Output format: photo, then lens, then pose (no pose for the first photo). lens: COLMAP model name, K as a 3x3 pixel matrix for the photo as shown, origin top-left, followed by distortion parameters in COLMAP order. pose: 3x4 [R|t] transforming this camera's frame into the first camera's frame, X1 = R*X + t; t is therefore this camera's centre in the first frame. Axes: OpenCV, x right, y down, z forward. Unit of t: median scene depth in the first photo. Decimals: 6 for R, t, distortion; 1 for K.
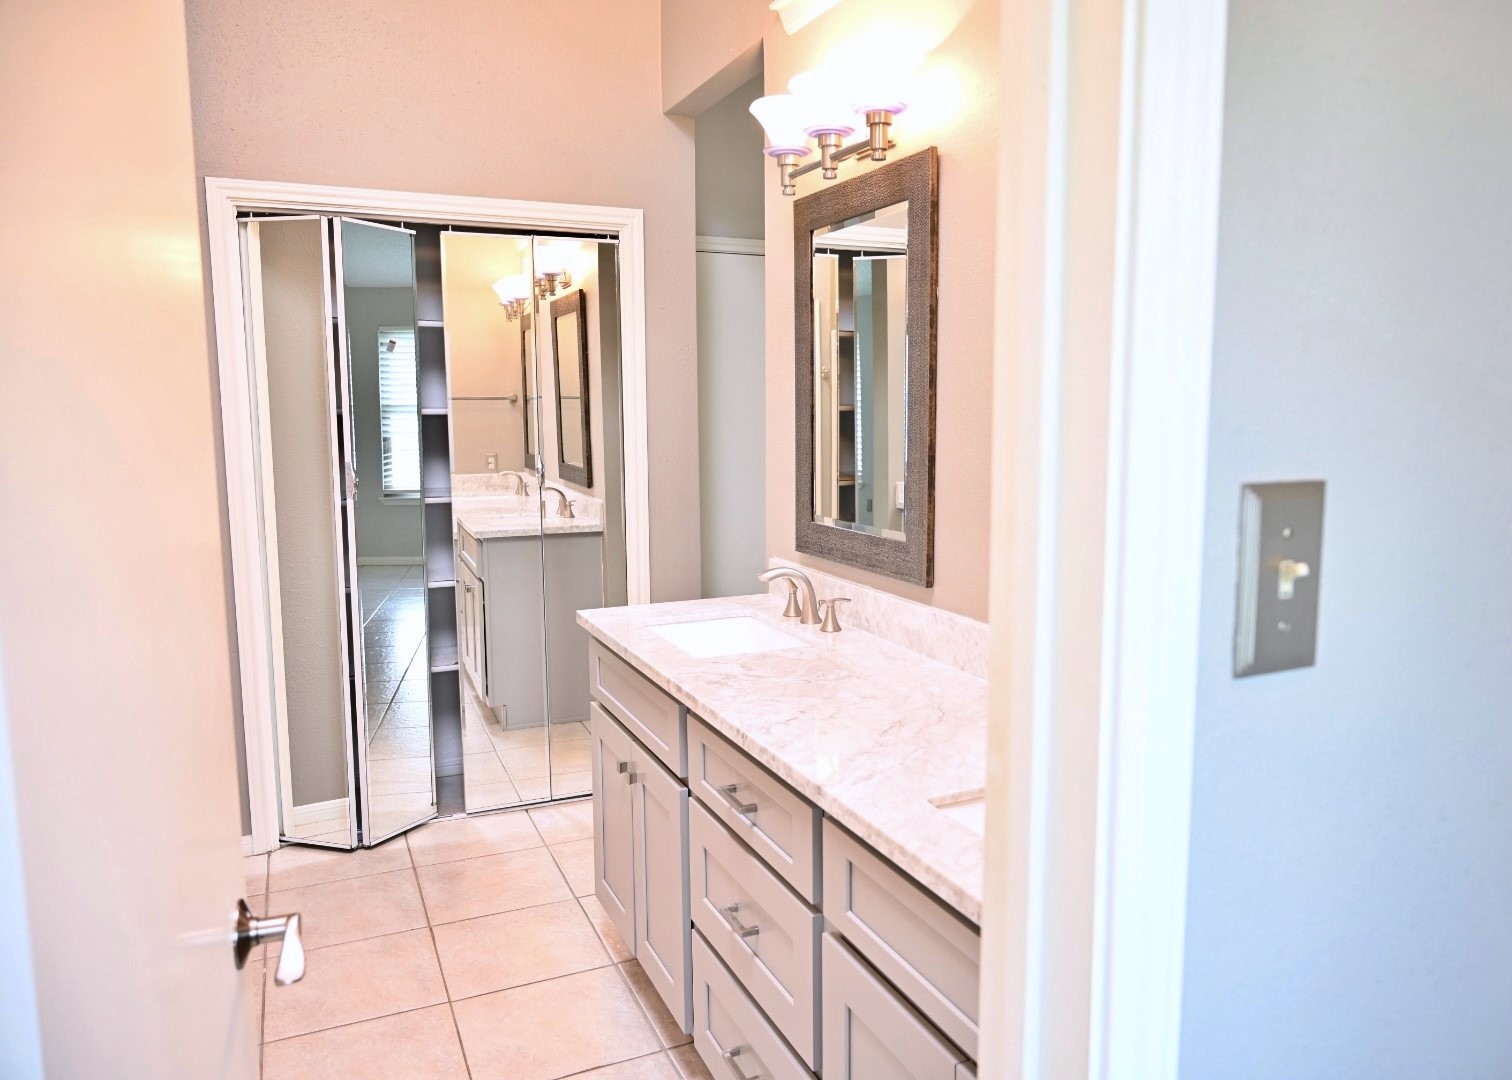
lens RADIAL K [[1073.3, 0, 760.9], [0, 1073.3, 552.3], [0, 0, 1]] dist [-0.013615, 0.007810]
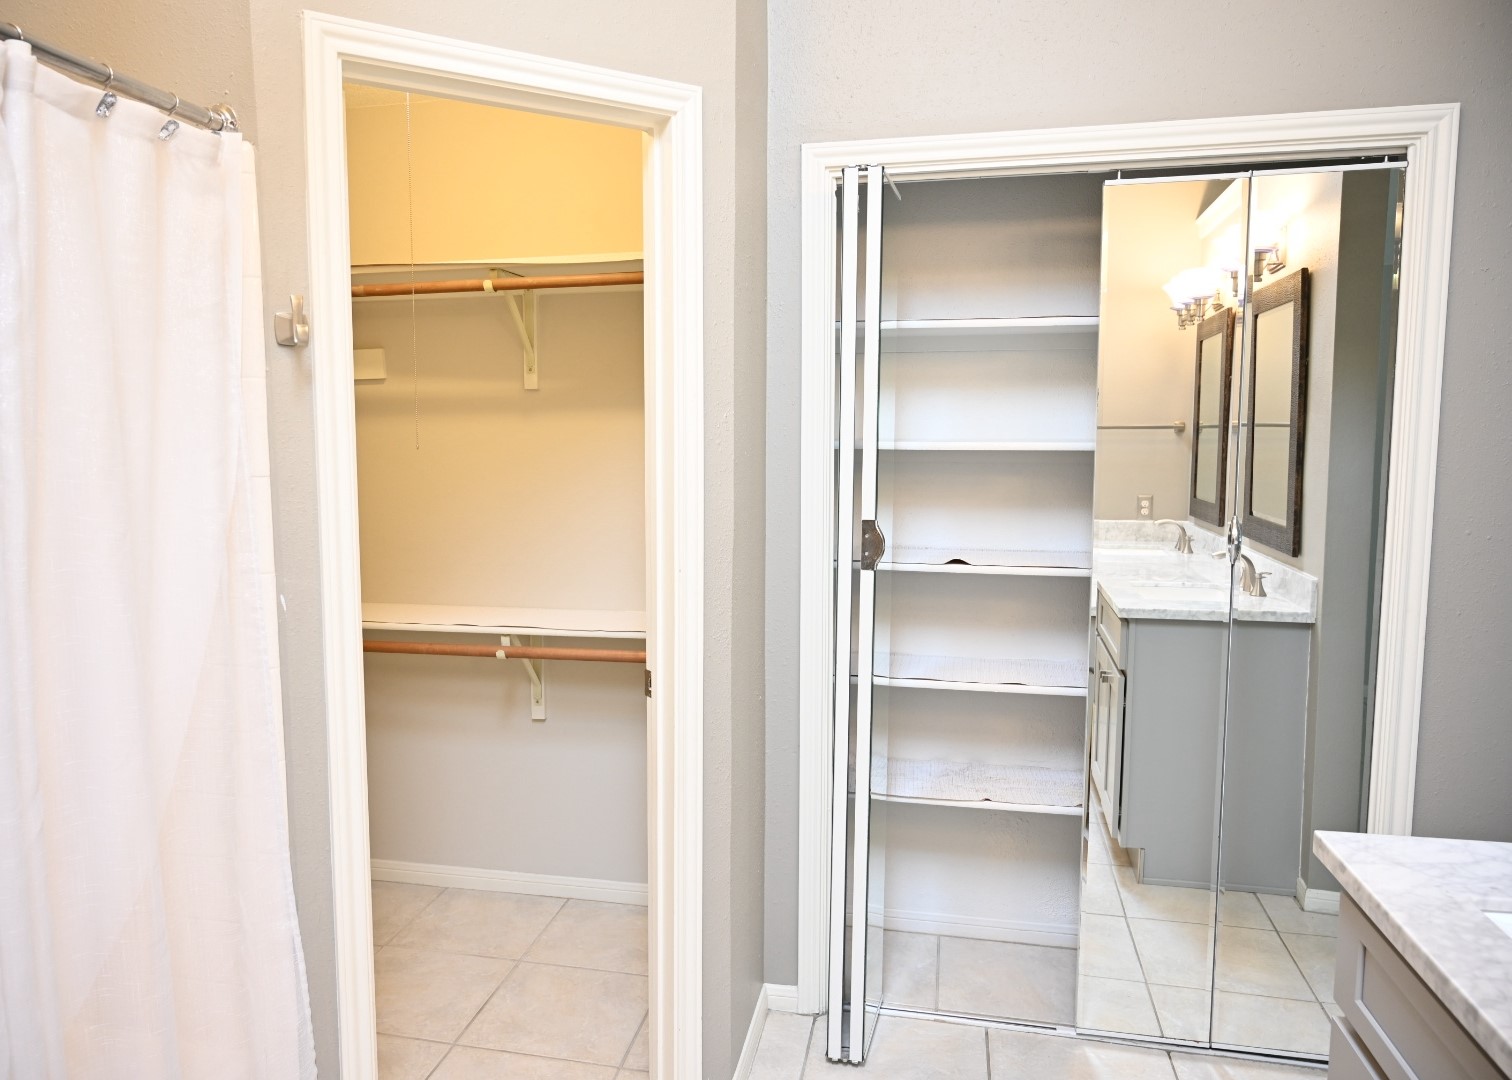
lens RADIAL K [[1073.3, 0, 743.0], [0, 1073.3, 551.9], [0, 0, 1]] dist [-0.013615, 0.007810]
pose [[0.826739, 0.062769, -0.559072, -0.069183], [-0.077922, 0.996954, -0.003298, -0.033165], [0.557162, 0.046290, 0.829112, 0.234869]]
